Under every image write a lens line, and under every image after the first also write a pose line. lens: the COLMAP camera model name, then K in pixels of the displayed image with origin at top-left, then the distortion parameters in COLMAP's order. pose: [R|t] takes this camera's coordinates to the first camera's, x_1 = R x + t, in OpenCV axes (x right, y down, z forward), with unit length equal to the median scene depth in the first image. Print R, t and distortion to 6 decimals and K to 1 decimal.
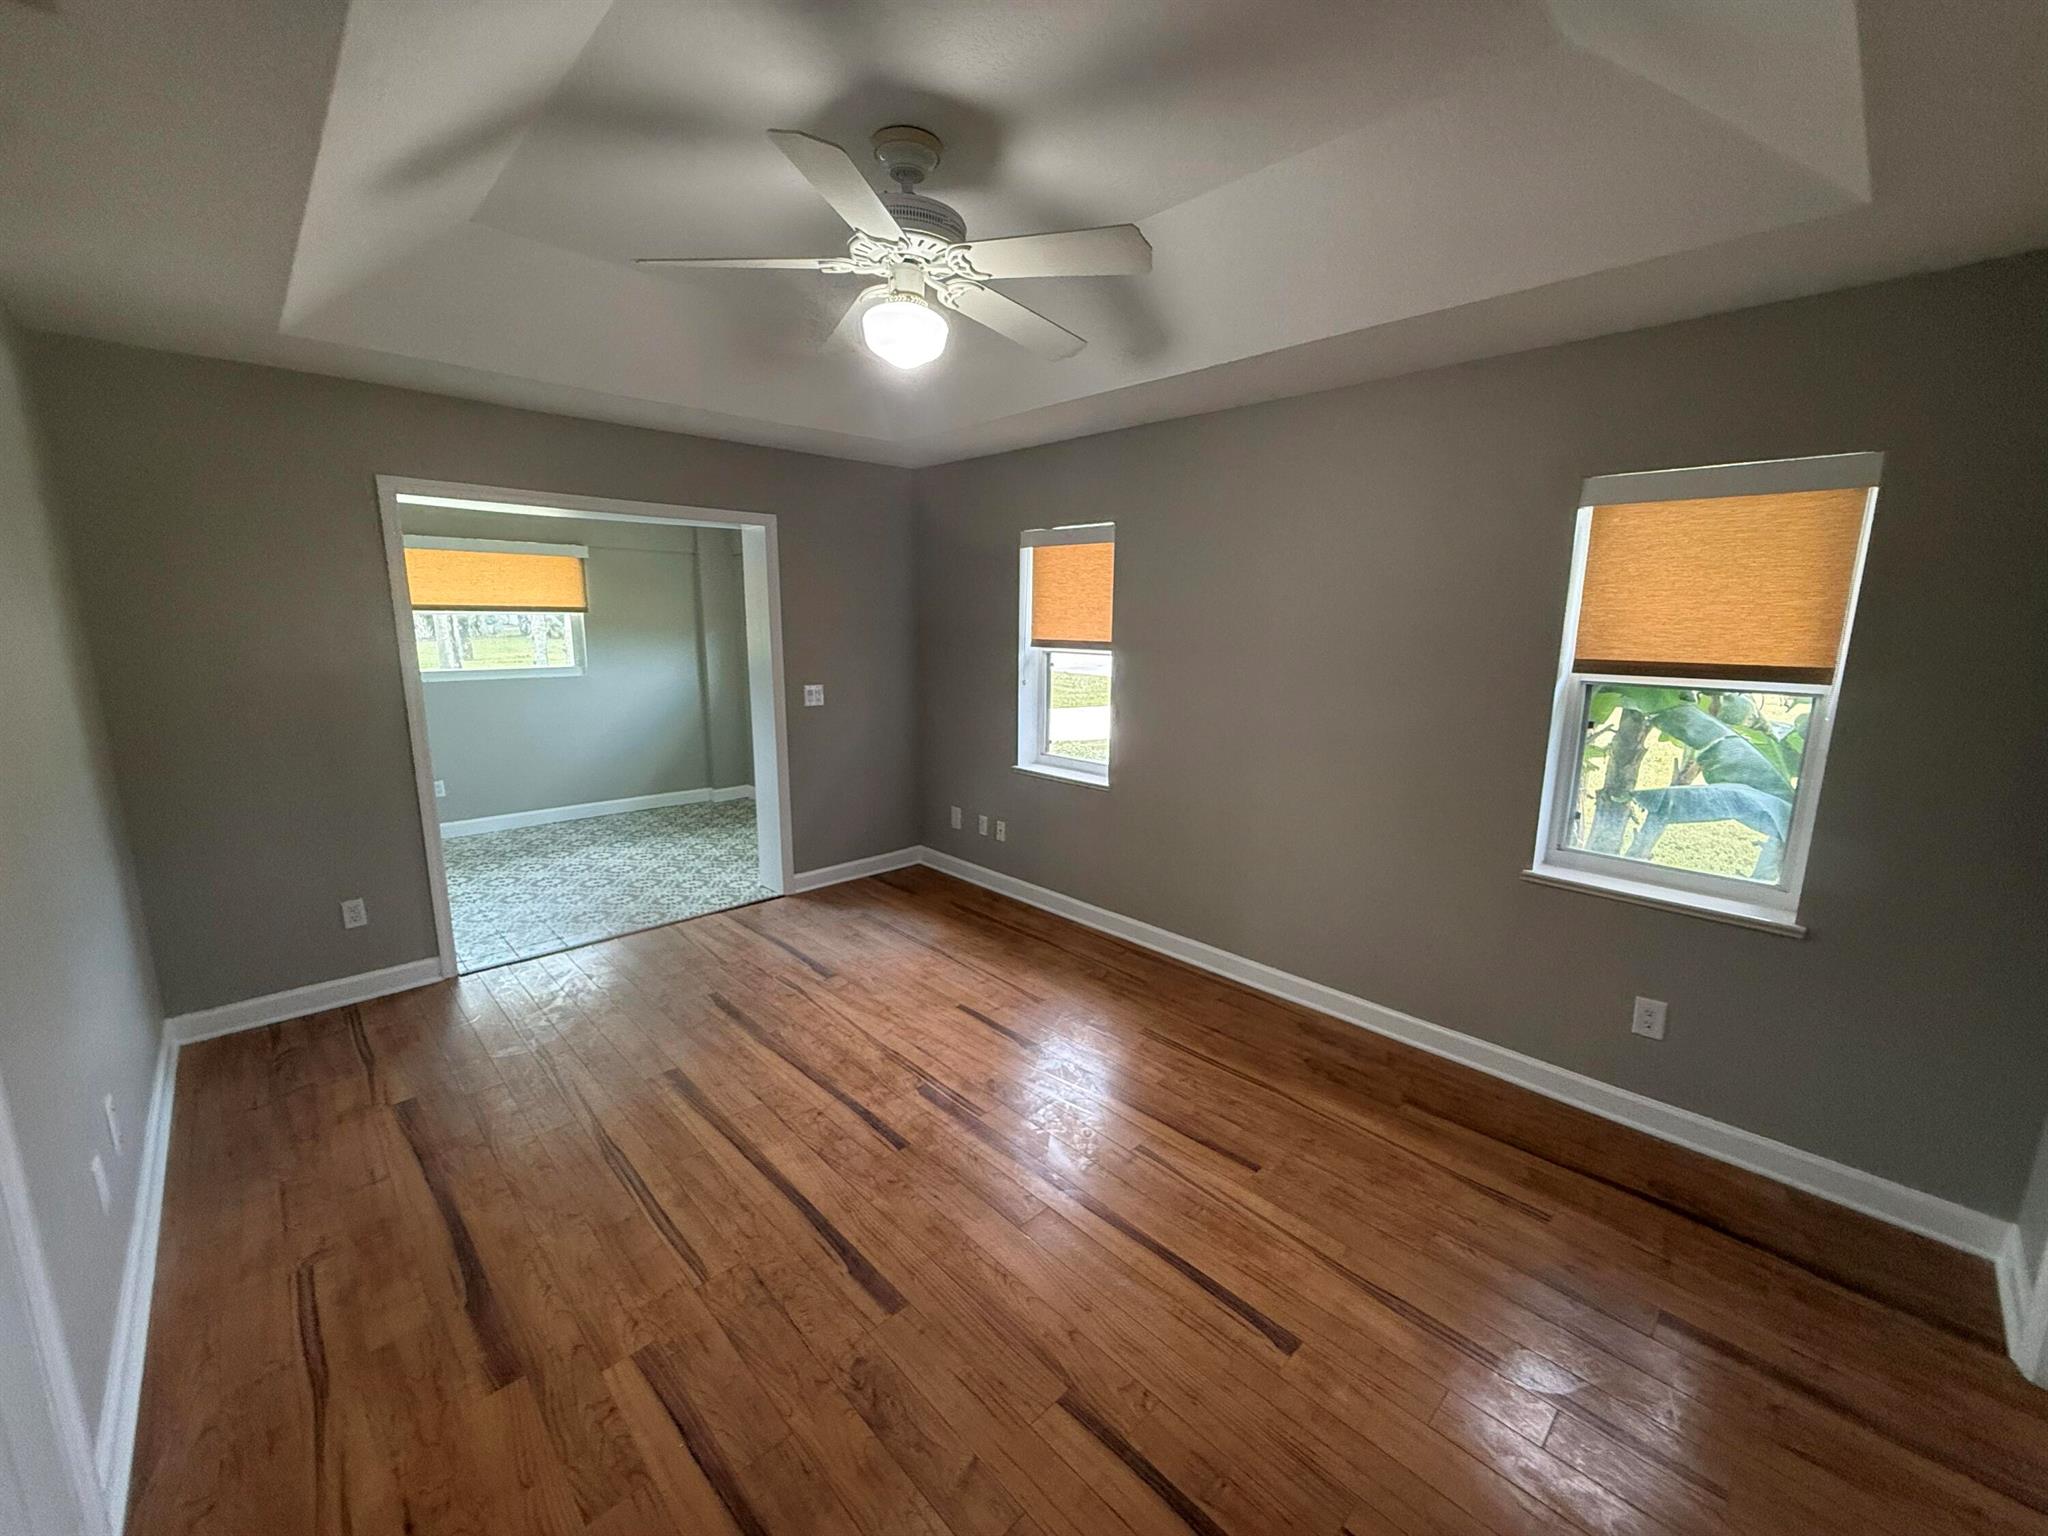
lens RADIAL K [[814.8, 0, 1020.0], [0, 814.8, 767.6], [0, 0, 1]] dist [-0.002521, -0.000057]
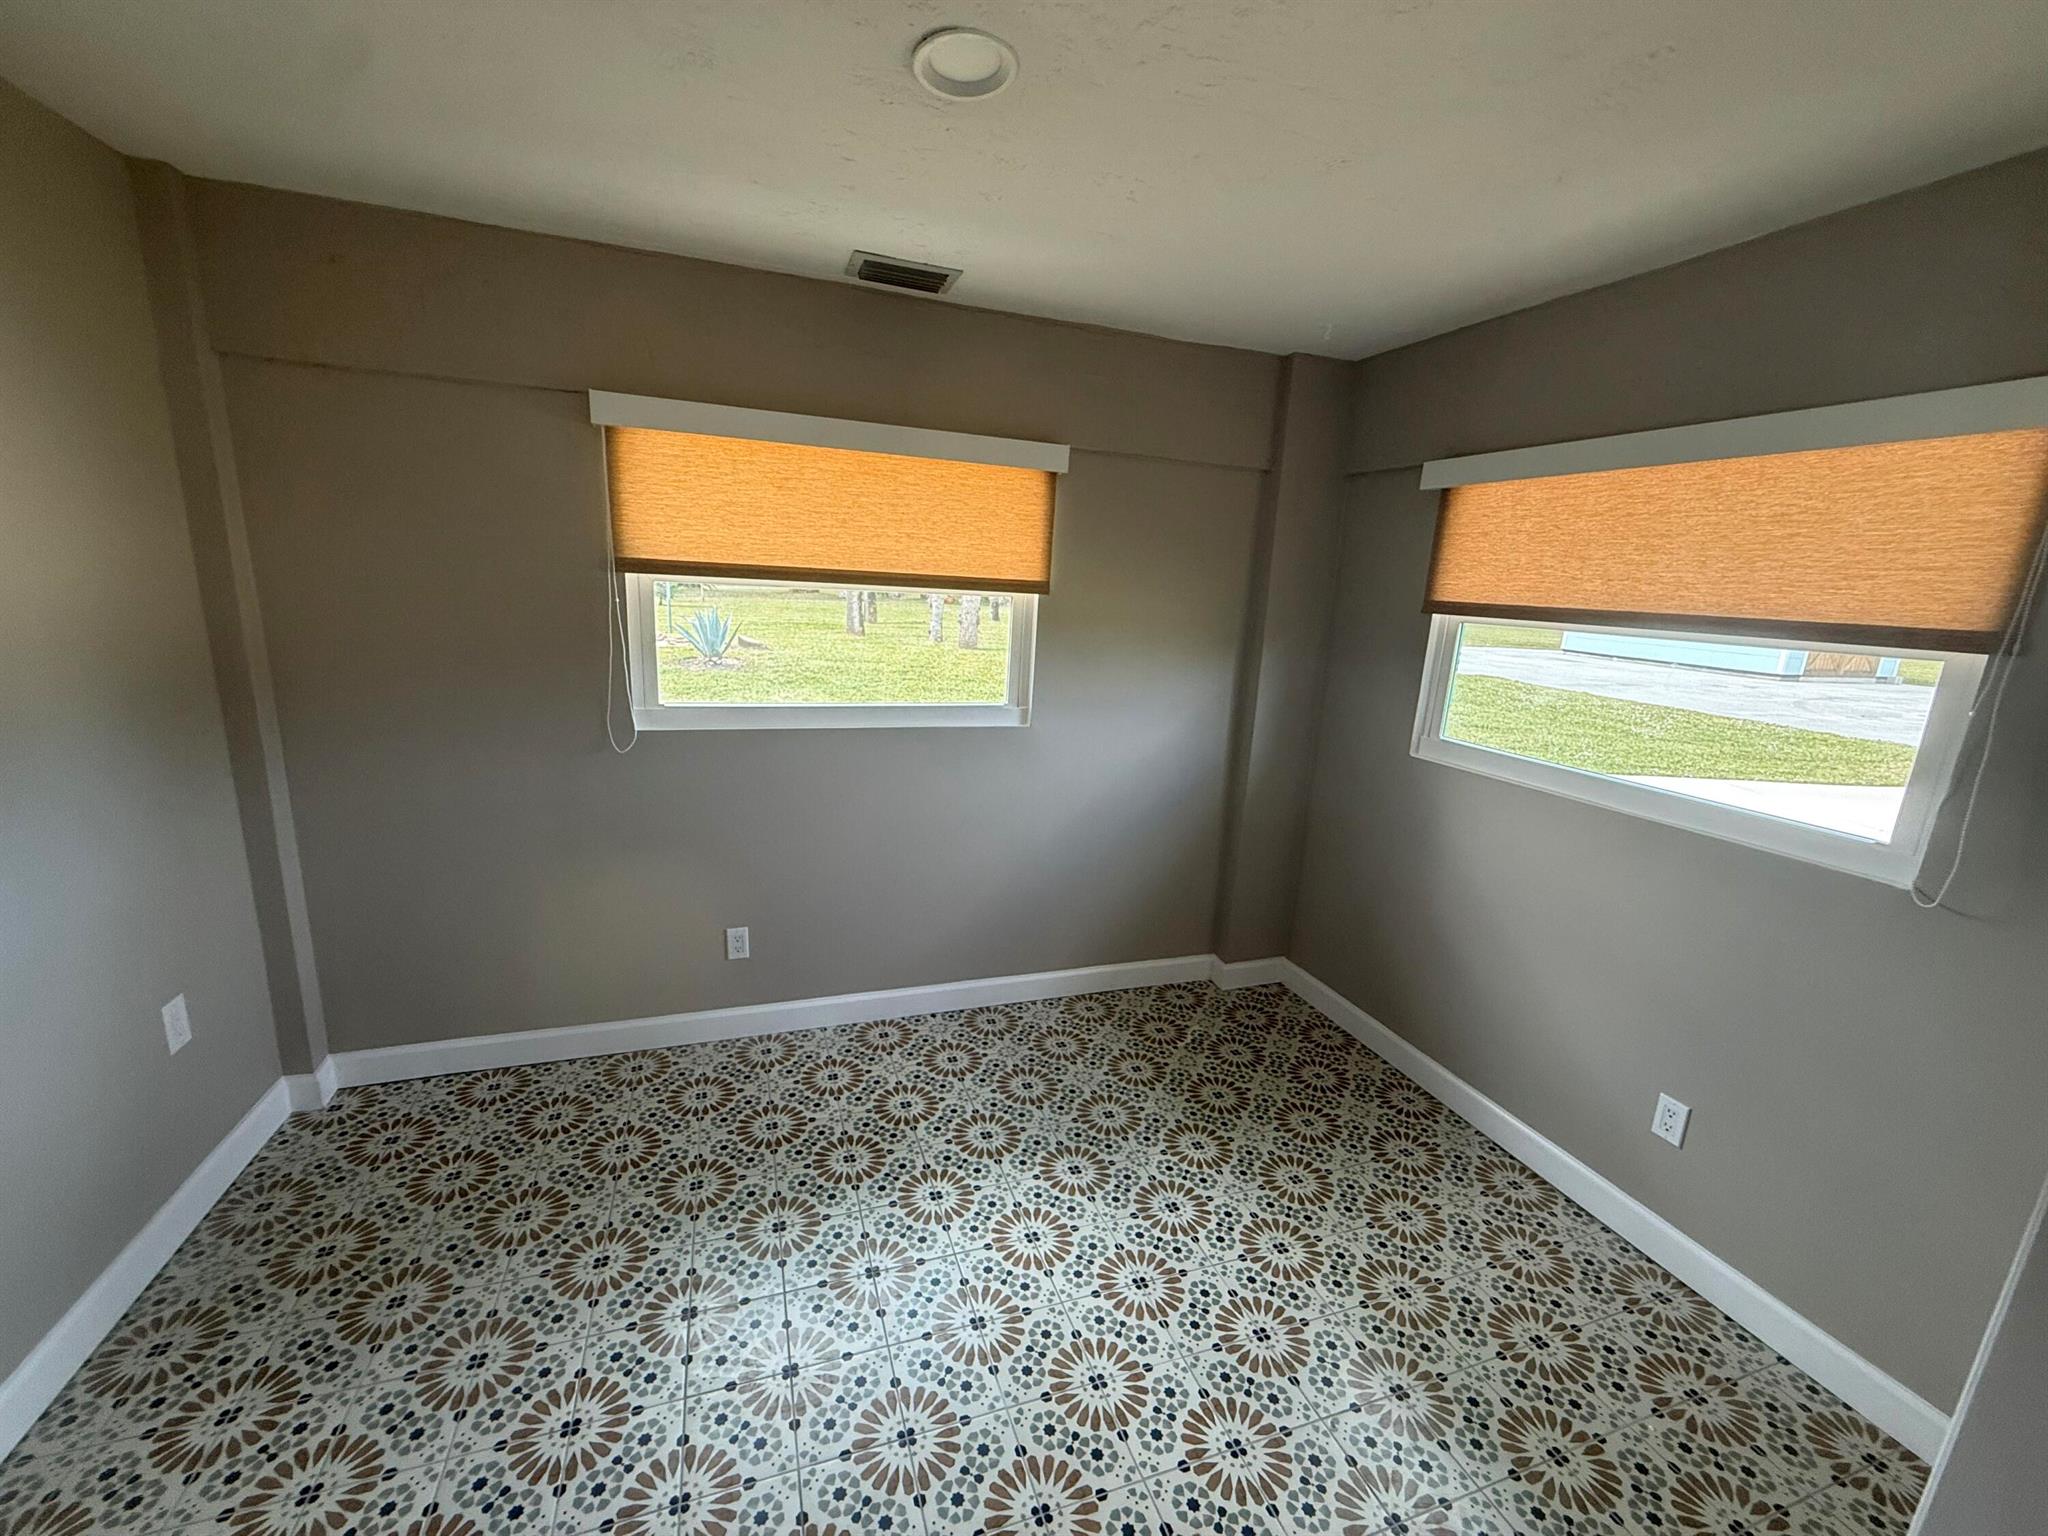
lens RADIAL K [[814.8, 0, 1020.0], [0, 814.8, 767.6], [0, 0, 1]] dist [-0.002521, -0.000057]
pose [[0.909750, 0.129816, -0.394338, -0.353630], [-0.118714, 0.991538, 0.052536, -0.115821], [0.397820, -0.000981, 0.917463, 0.574750]]
